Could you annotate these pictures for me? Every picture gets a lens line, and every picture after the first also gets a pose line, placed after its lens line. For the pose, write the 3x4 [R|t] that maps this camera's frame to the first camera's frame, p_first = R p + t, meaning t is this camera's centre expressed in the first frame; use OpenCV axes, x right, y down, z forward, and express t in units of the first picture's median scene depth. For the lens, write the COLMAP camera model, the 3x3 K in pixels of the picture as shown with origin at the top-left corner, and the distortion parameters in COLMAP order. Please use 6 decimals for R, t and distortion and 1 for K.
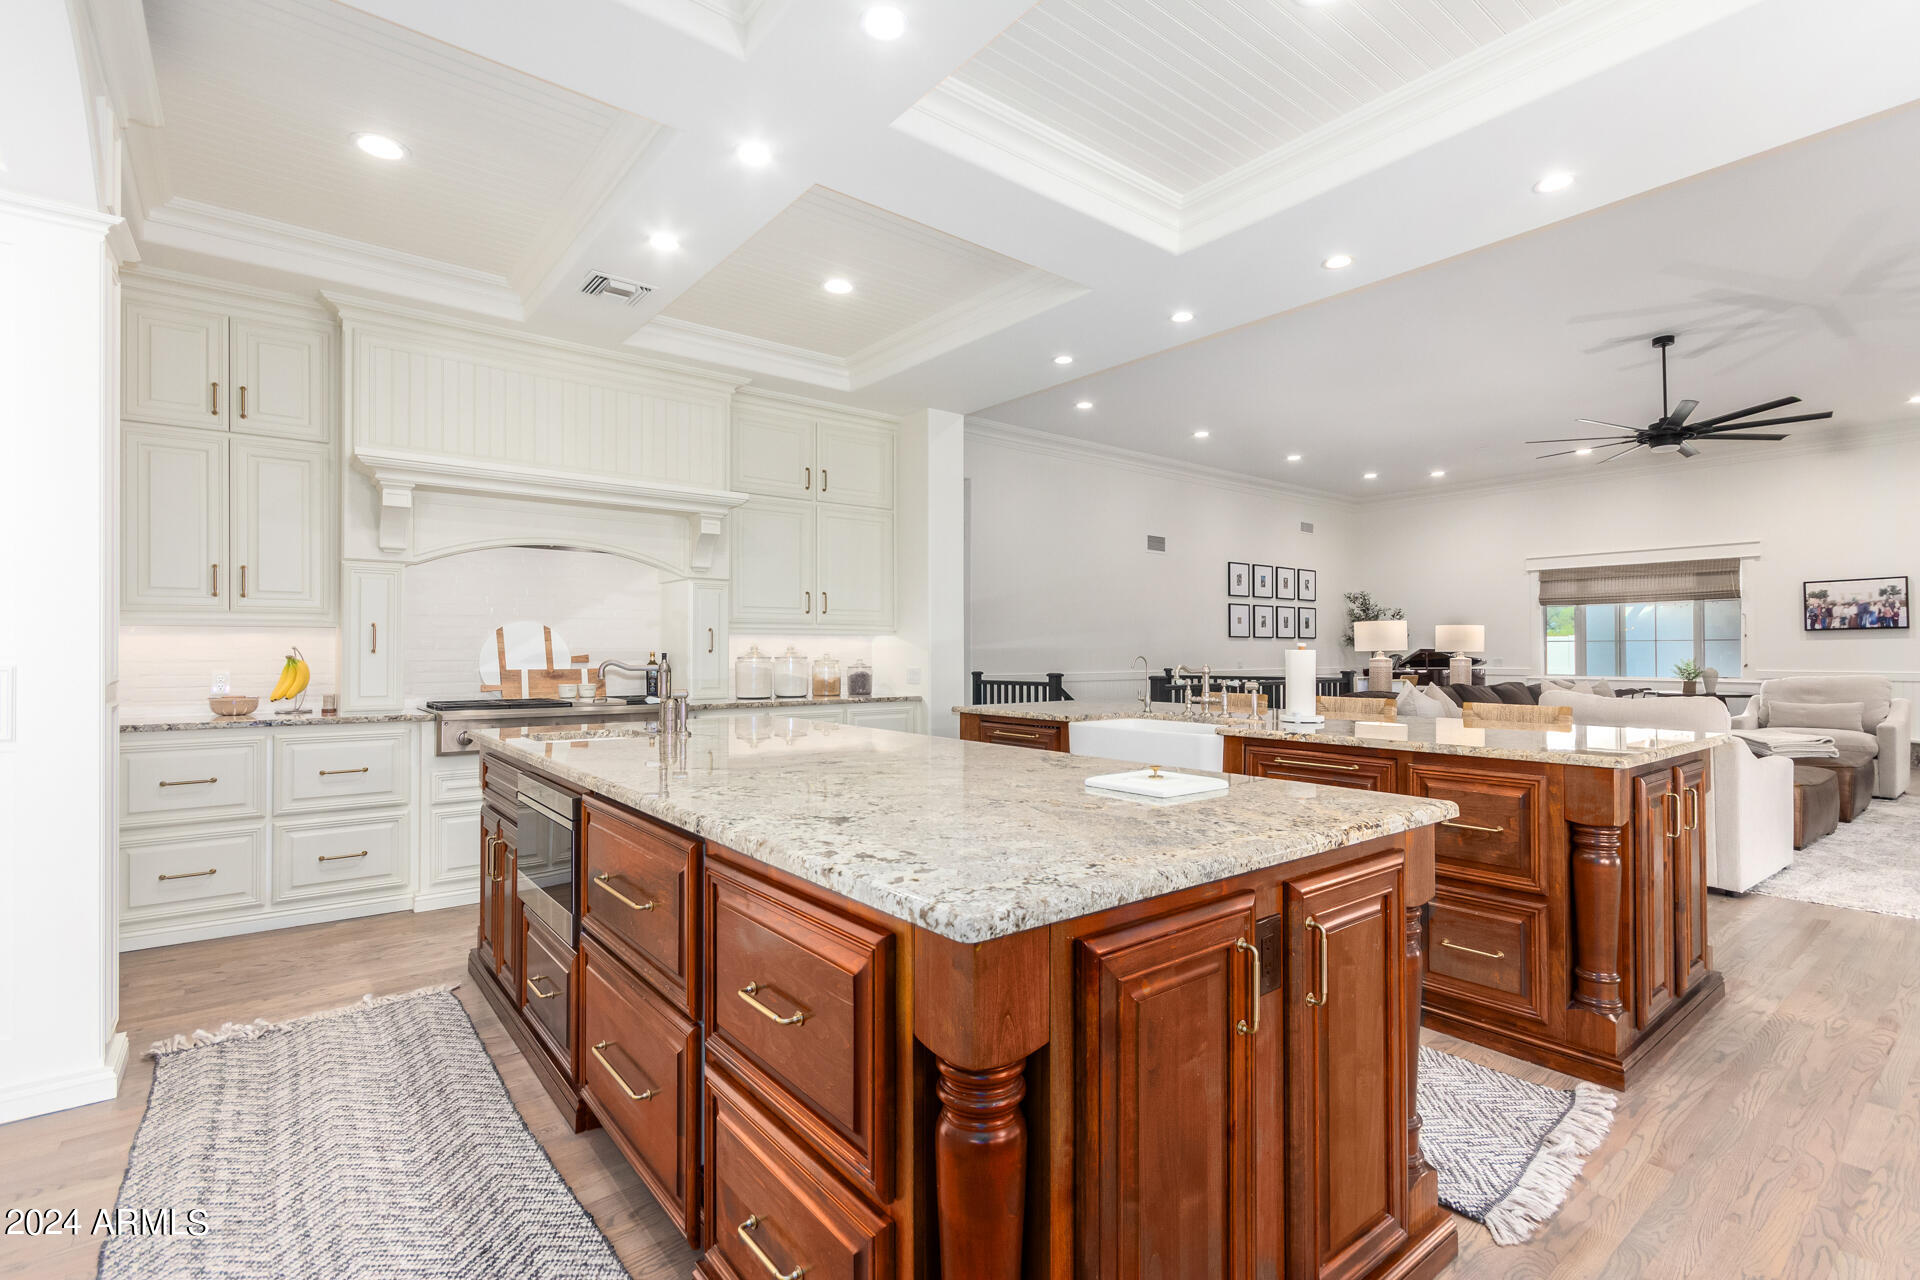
lens RADIAL K [[886.8, 0, 972.5], [0, 886.8, 639.9], [0, 0, 1]] dist [0.005318, -0.000416]
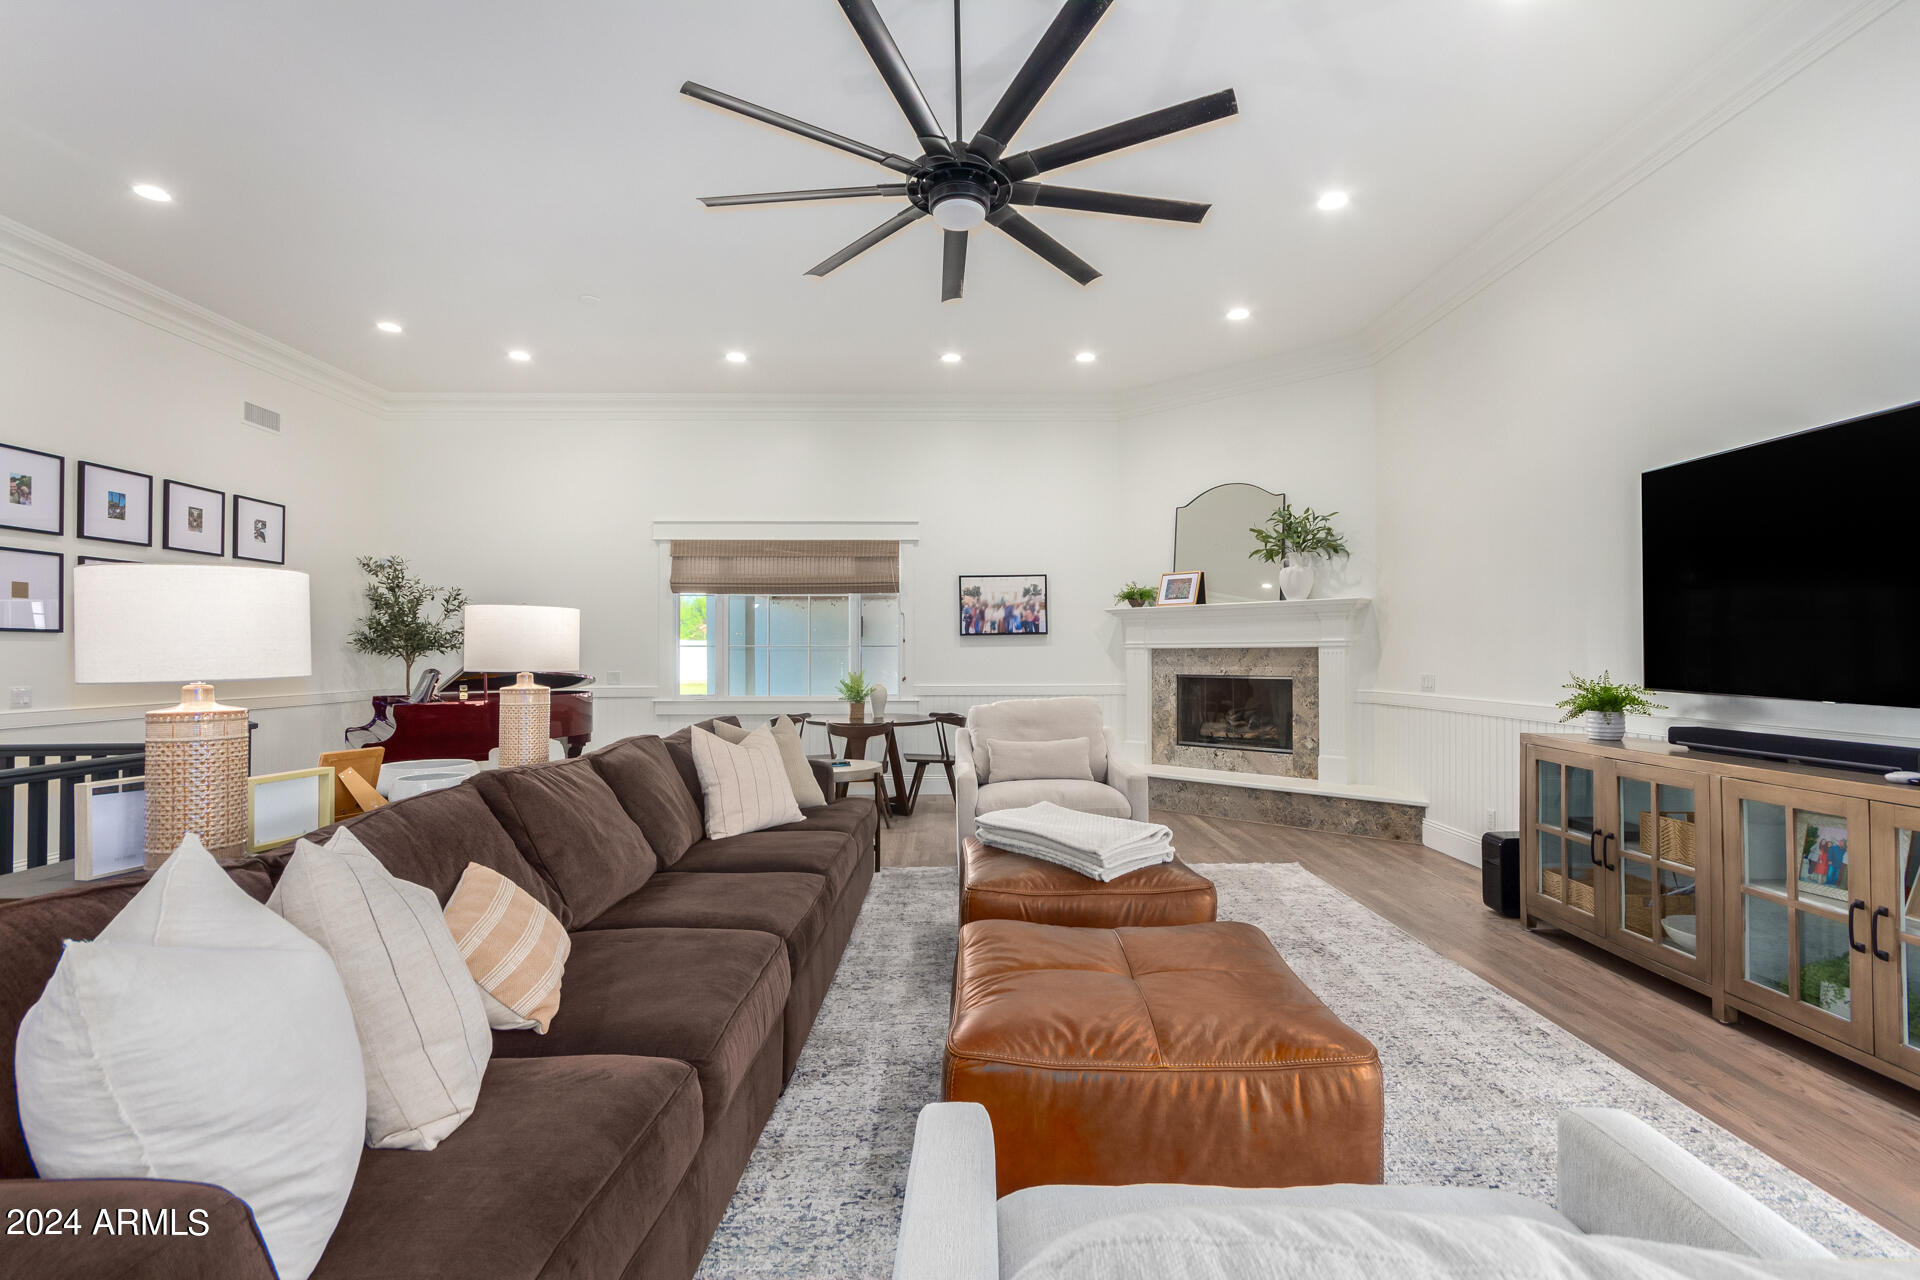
lens RADIAL K [[886.8, 0, 974.8], [0, 886.8, 645.0], [0, 0, 1]] dist [0.005318, -0.000416]
pose [[0.607532, 0.007911, 0.794255, 0.464171], [-0.009956, 0.999948, -0.002344, -0.000025], [-0.794232, -0.006483, 0.607579, 0.776076]]
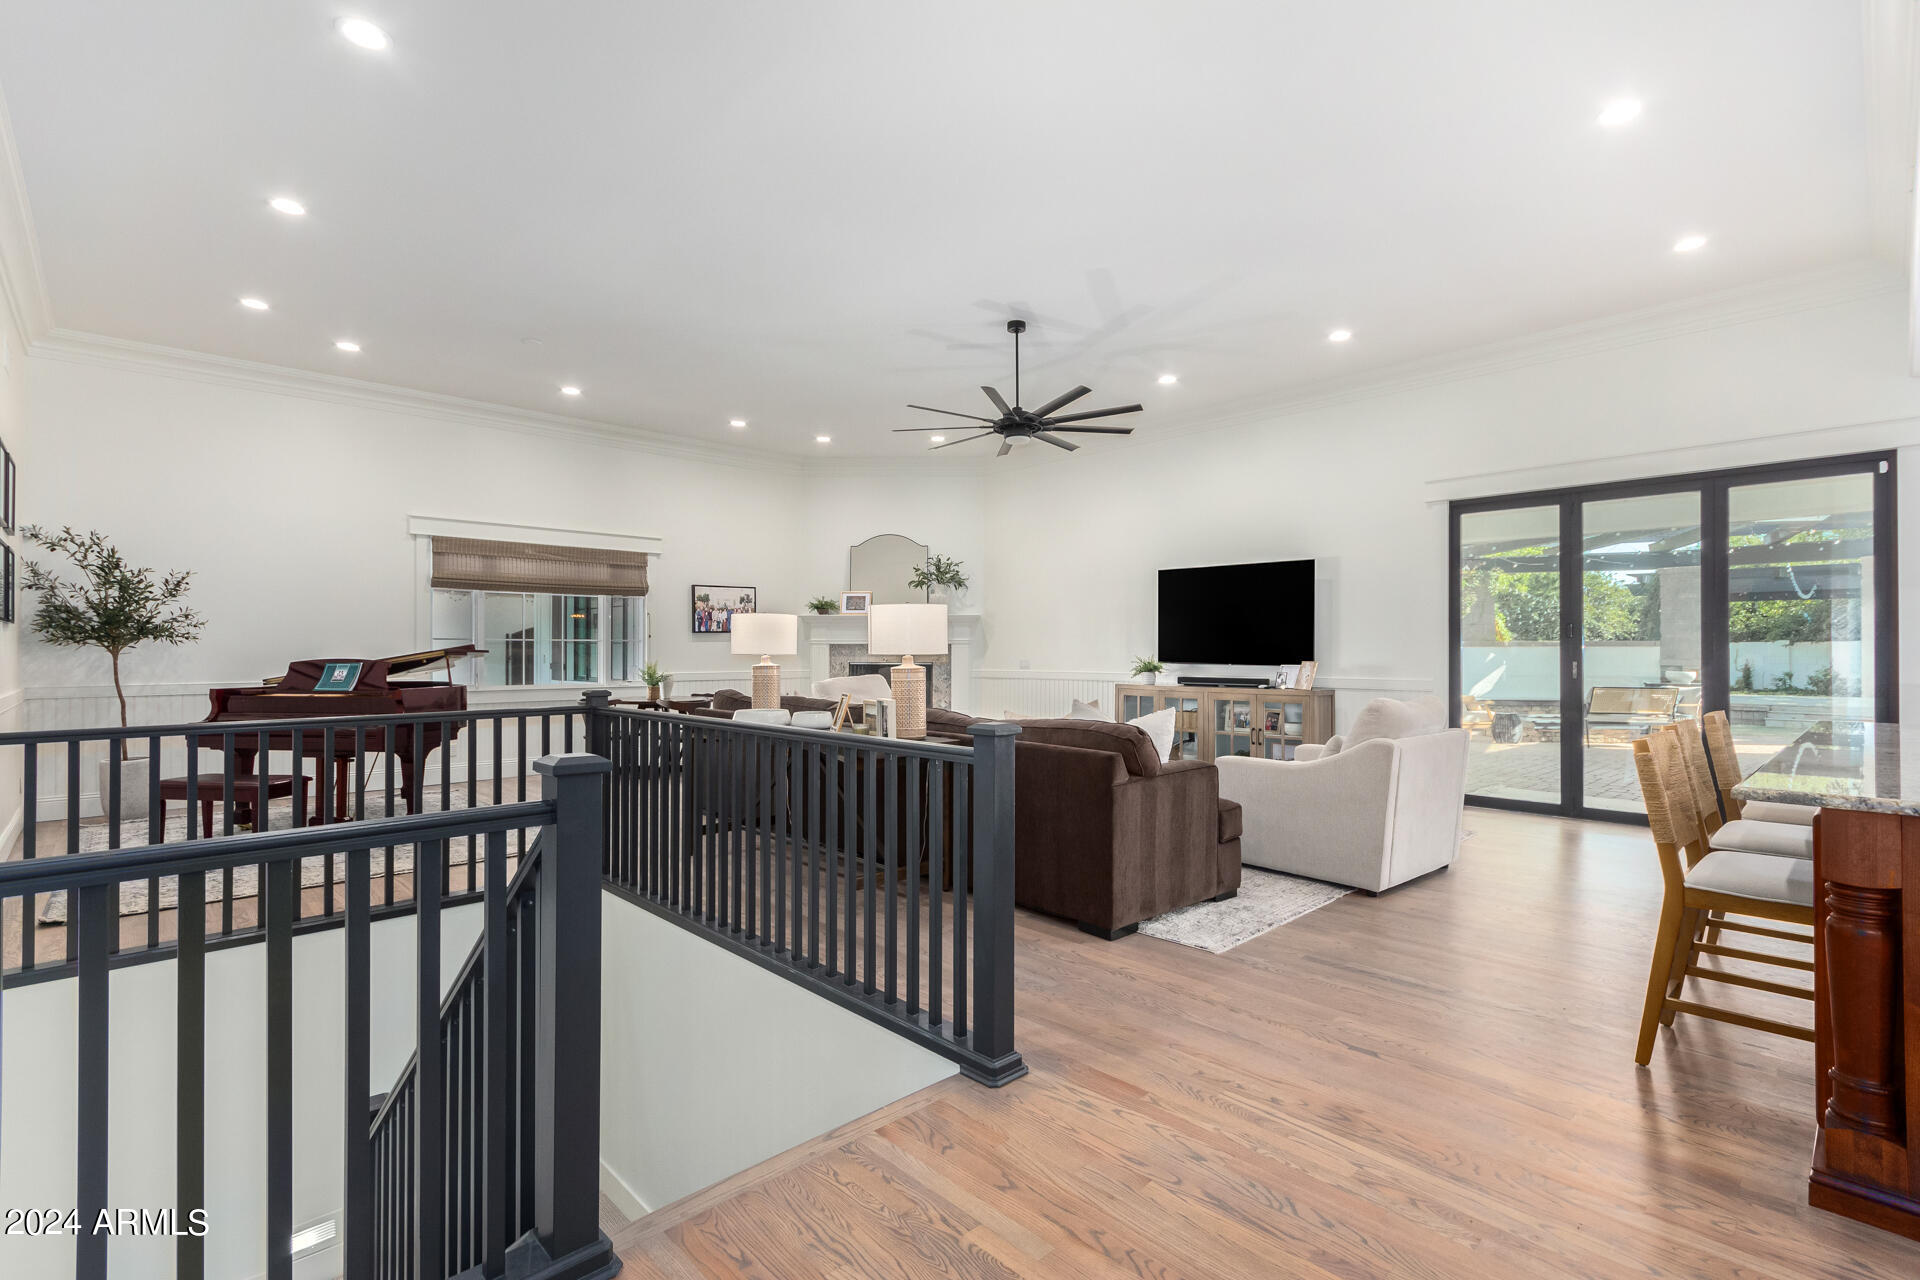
lens RADIAL K [[886.8, 0, 969.4], [0, 886.8, 635.5], [0, 0, 1]] dist [0.005318, -0.000416]
pose [[-0.085378, 0.018374, 0.996179, -0.170082], [-0.014133, 0.999707, -0.019651, 0.013310], [-0.996248, -0.015757, -0.085093, 1.212488]]
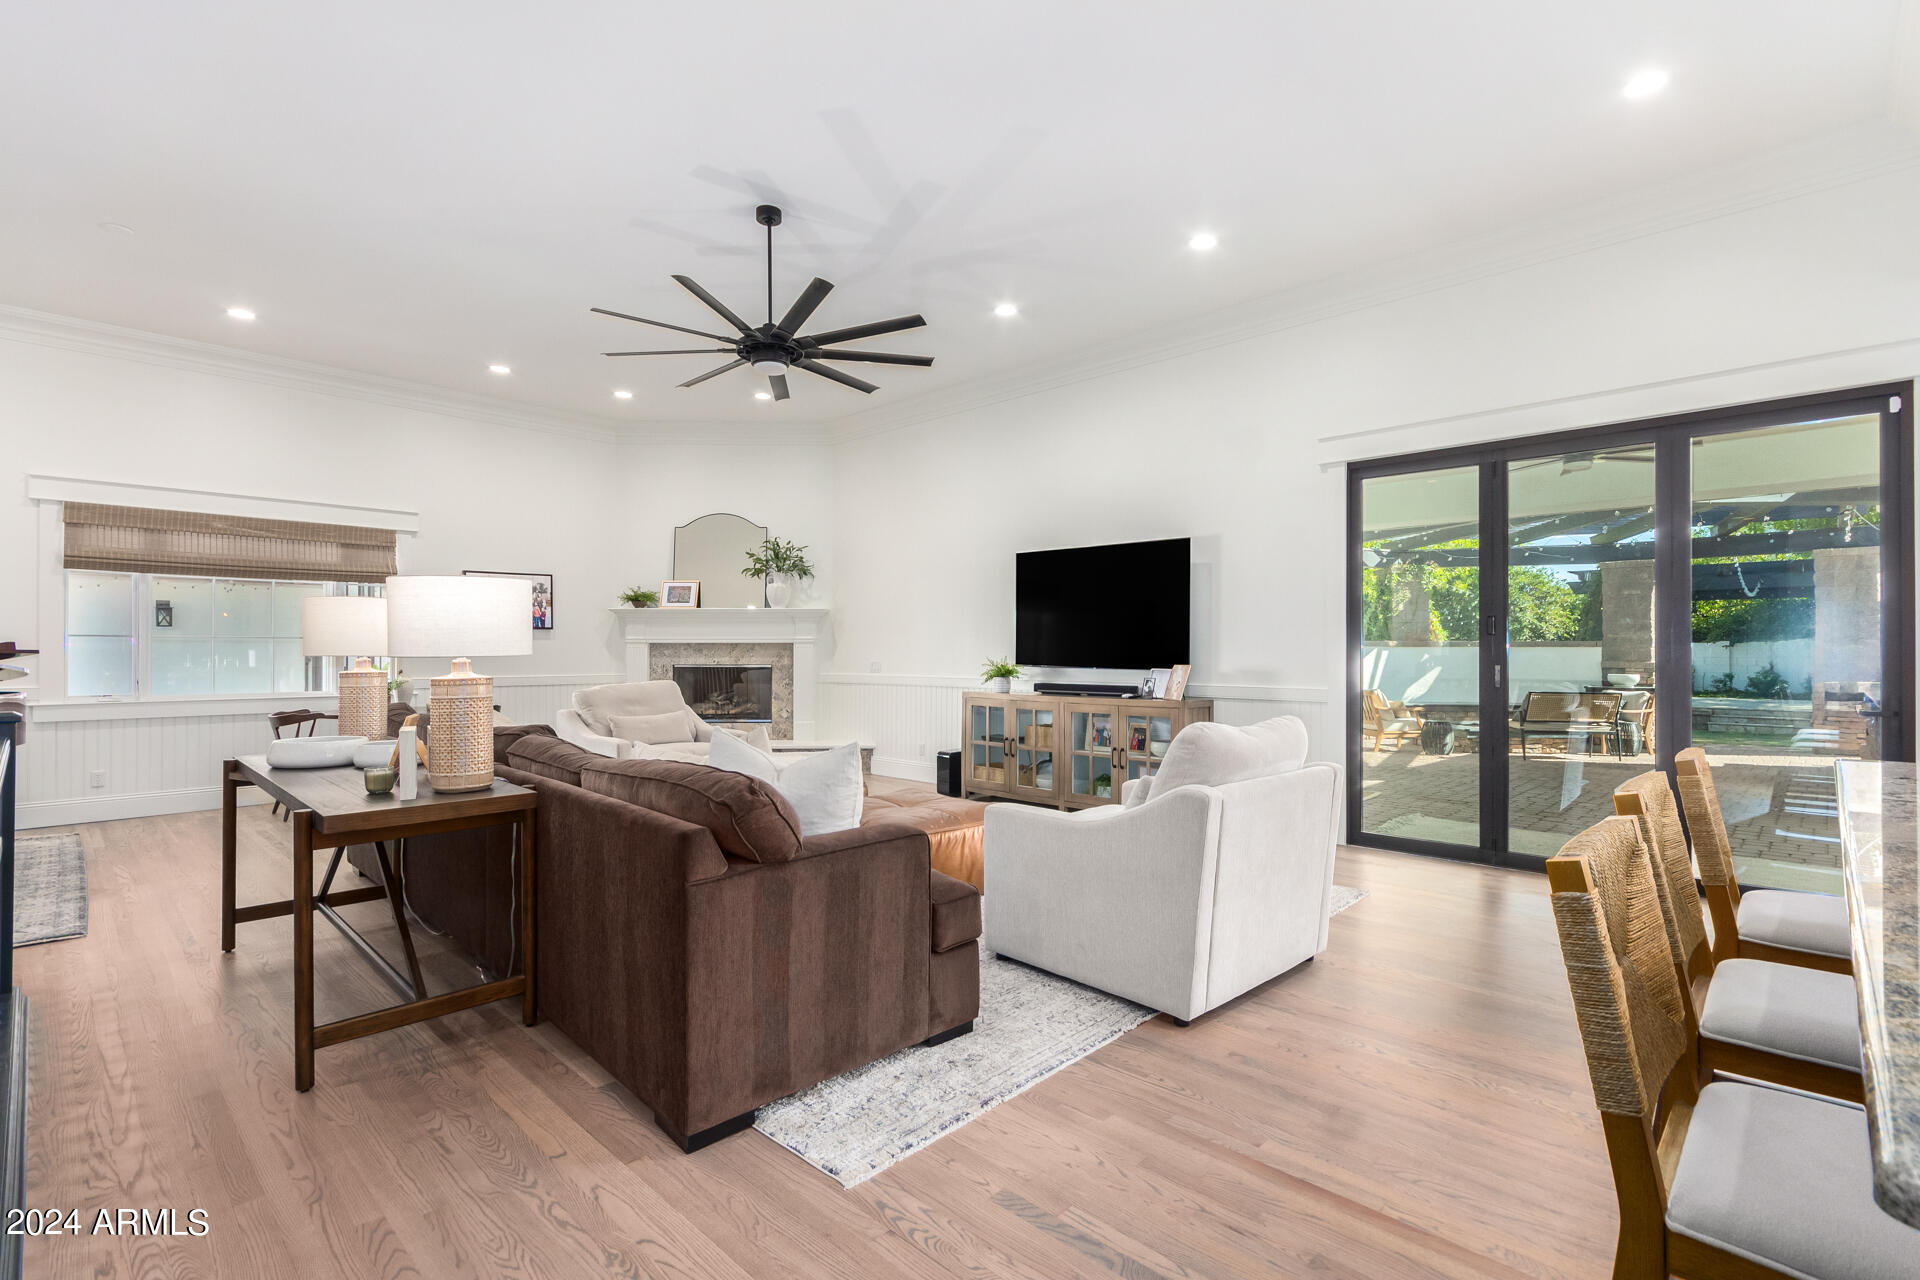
lens RADIAL K [[886.8, 0, 971.9], [0, 886.8, 635.4], [0, 0, 1]] dist [0.005318, -0.000416]
pose [[-0.129329, 0.018956, 0.991420, 0.067243], [-0.014500, 0.999674, -0.021006, 0.010159], [-0.991496, -0.017092, -0.129012, 0.995757]]
